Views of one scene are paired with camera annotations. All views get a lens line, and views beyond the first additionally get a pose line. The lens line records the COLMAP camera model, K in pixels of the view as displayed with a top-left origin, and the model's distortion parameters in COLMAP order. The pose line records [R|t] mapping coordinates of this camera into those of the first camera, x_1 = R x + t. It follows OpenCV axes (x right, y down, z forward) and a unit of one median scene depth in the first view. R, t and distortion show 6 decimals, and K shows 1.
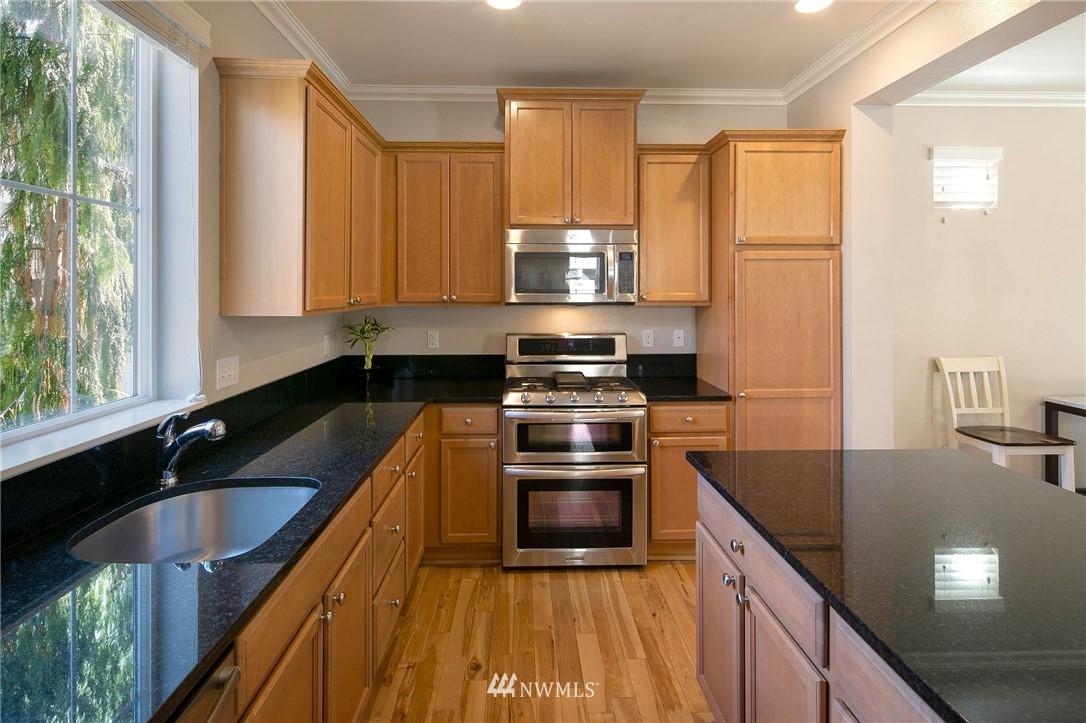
lens RADIAL K [[568.9, 0, 537.9], [0, 568.9, 287.6], [0, 0, 1]] dist [0.004347, 0.000363]
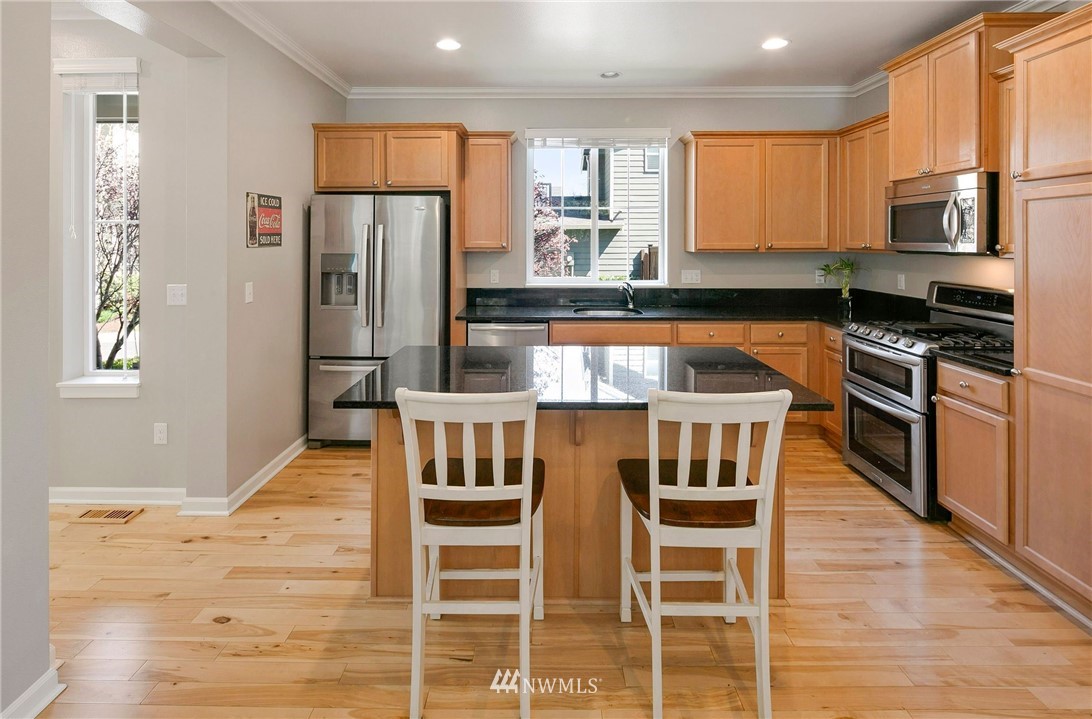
lens RADIAL K [[534.2, 0, 529.9], [0, 534.2, 238.2], [0, 0, 1]] dist [0.009141, -0.009258]
pose [[-0.057038, -0.001453, -0.998371, 1.126417], [0.000523, 0.999999, -0.001485, 0.003557], [0.998372, -0.000607, -0.057038, 0.364005]]
